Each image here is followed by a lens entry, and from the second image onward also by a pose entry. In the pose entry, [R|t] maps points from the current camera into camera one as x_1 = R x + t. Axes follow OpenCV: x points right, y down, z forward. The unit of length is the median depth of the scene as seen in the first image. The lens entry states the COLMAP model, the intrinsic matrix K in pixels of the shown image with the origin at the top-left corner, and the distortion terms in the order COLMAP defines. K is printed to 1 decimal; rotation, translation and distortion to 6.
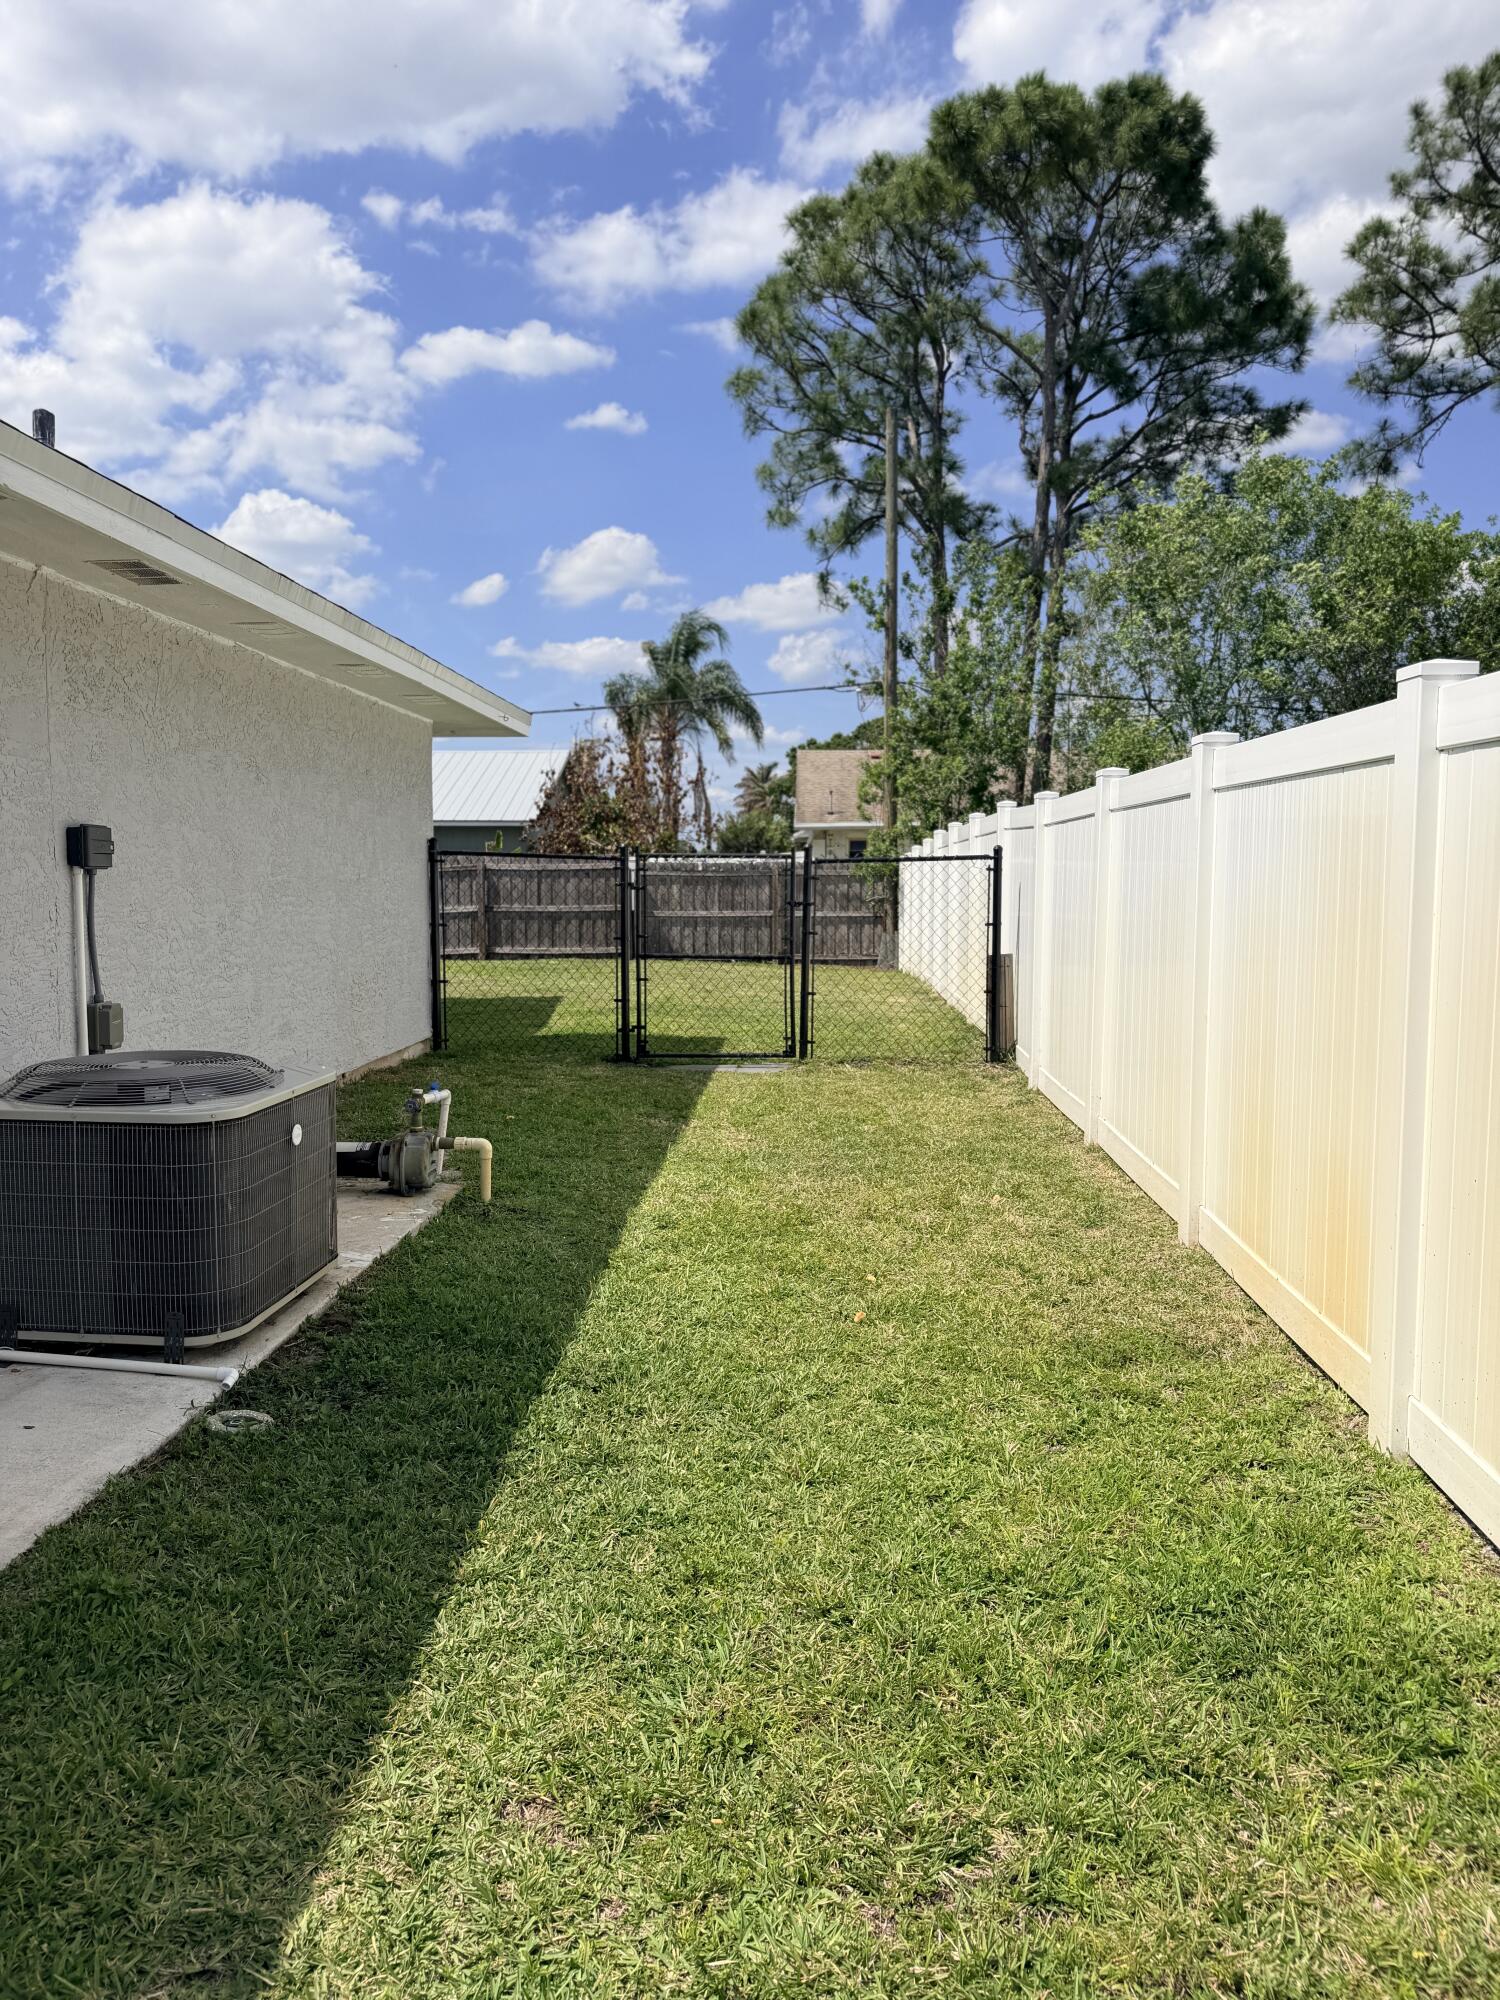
lens RADIAL K [[1403.3, 0, 751.1], [0, 1403.3, 1001.1], [0, 0, 1]] dist [0.037936, -0.049393]
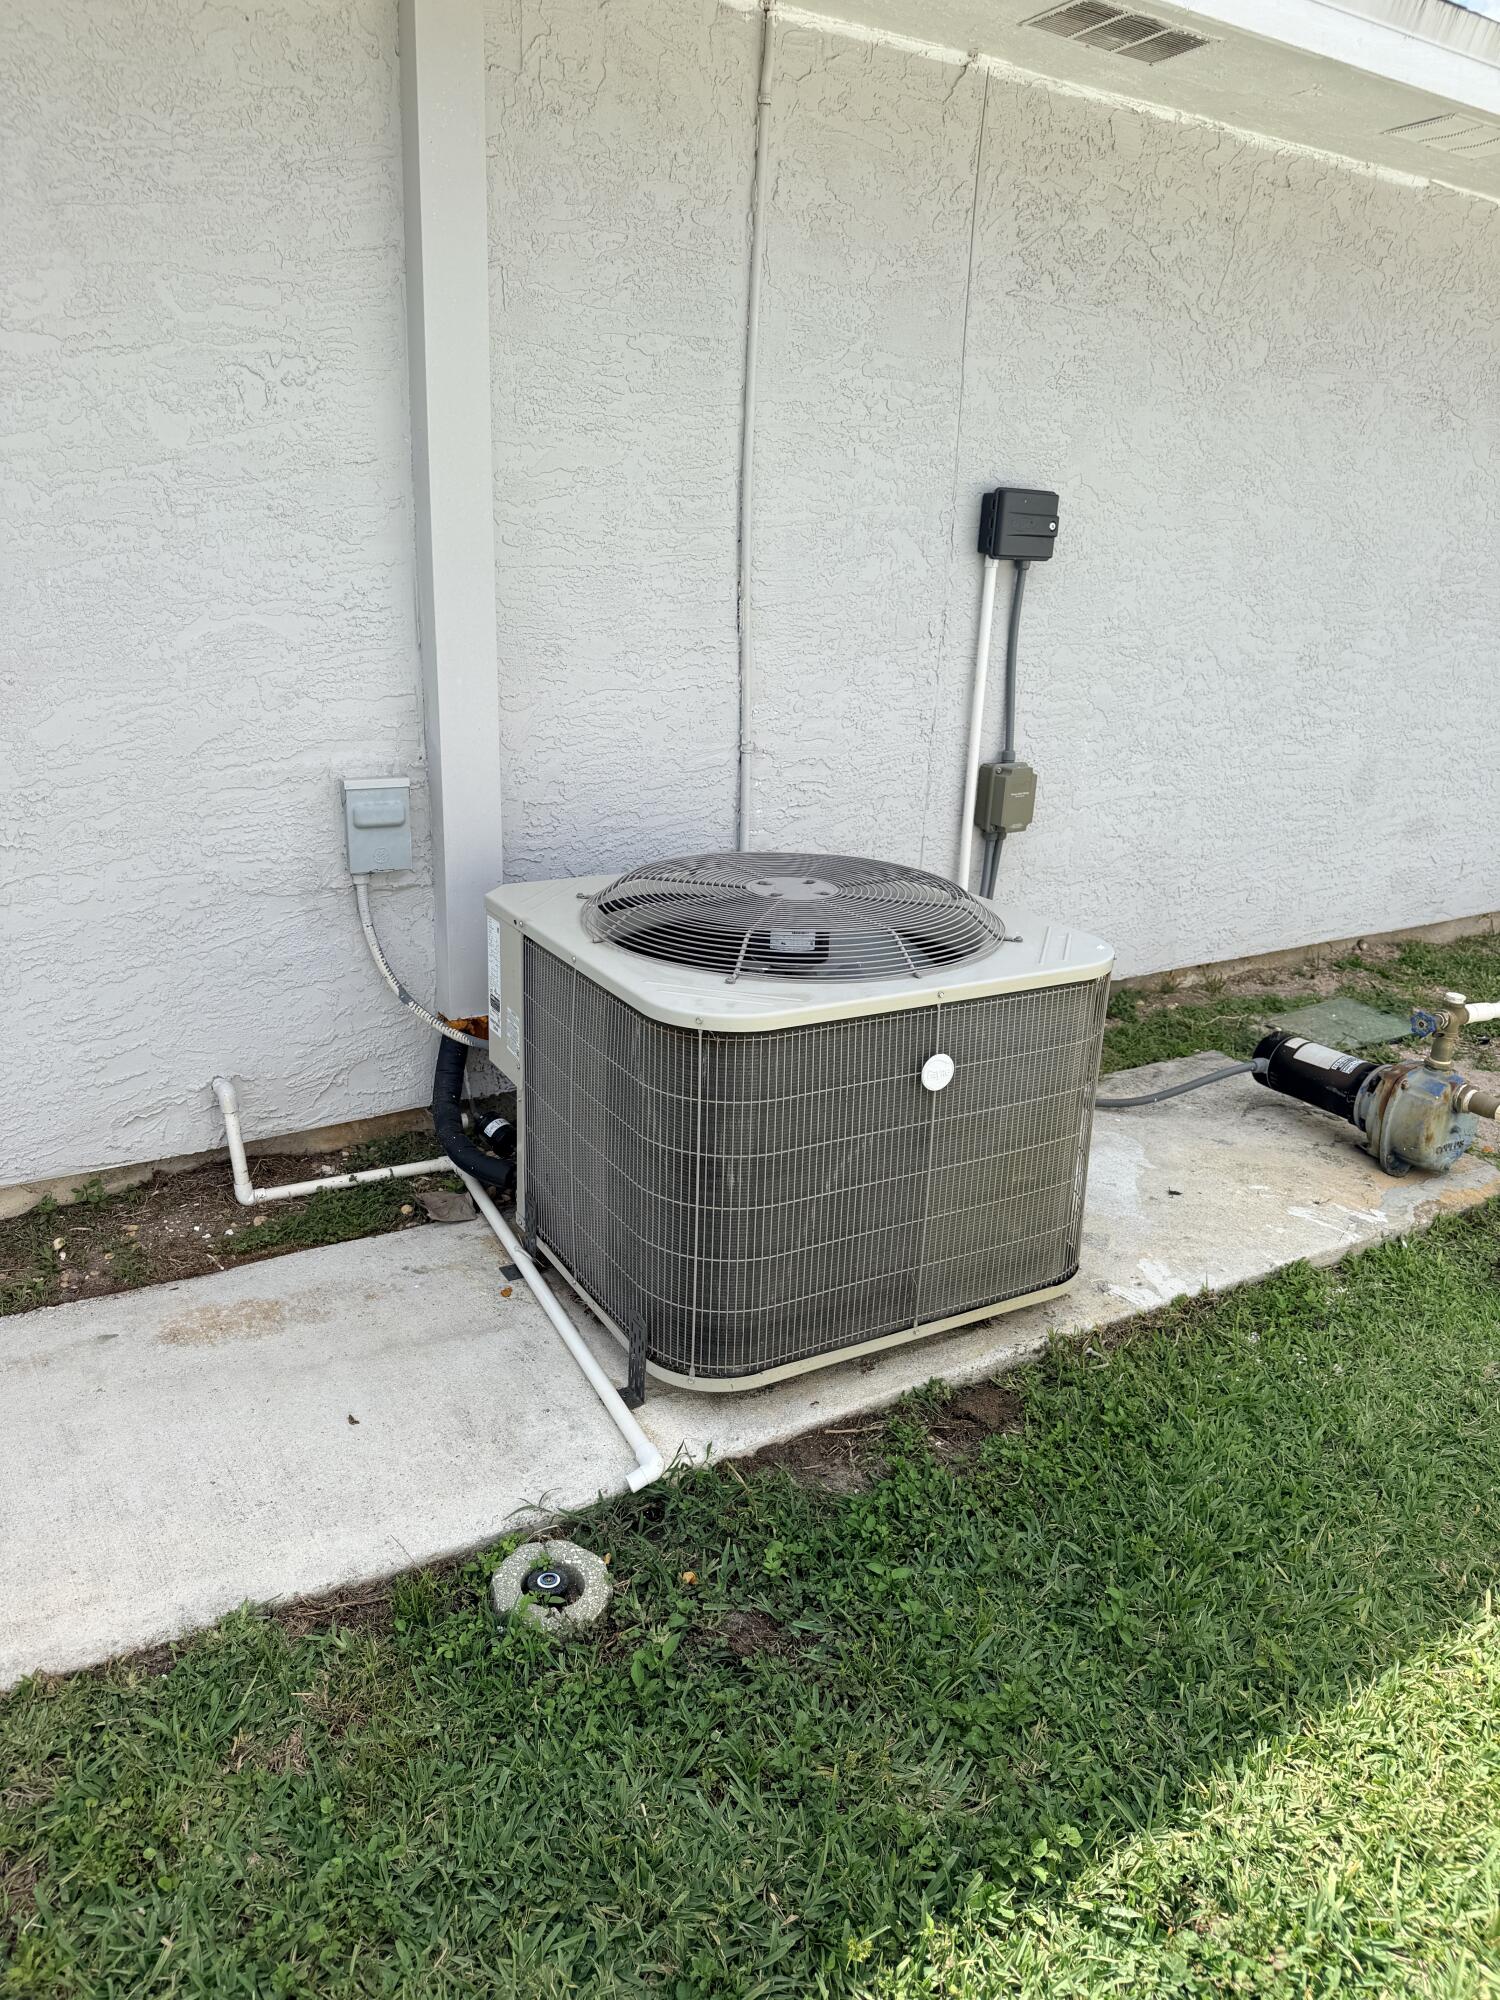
lens RADIAL K [[1403.3, 0, 740.3], [0, 1403.3, 989.3], [0, 0, 1]] dist [0.037936, -0.049393]
pose [[0.567959, 0.254955, -0.782573, 0.034019], [-0.105314, 0.965509, 0.238121, -0.042958], [0.816292, -0.052827, 0.575219, 0.507923]]
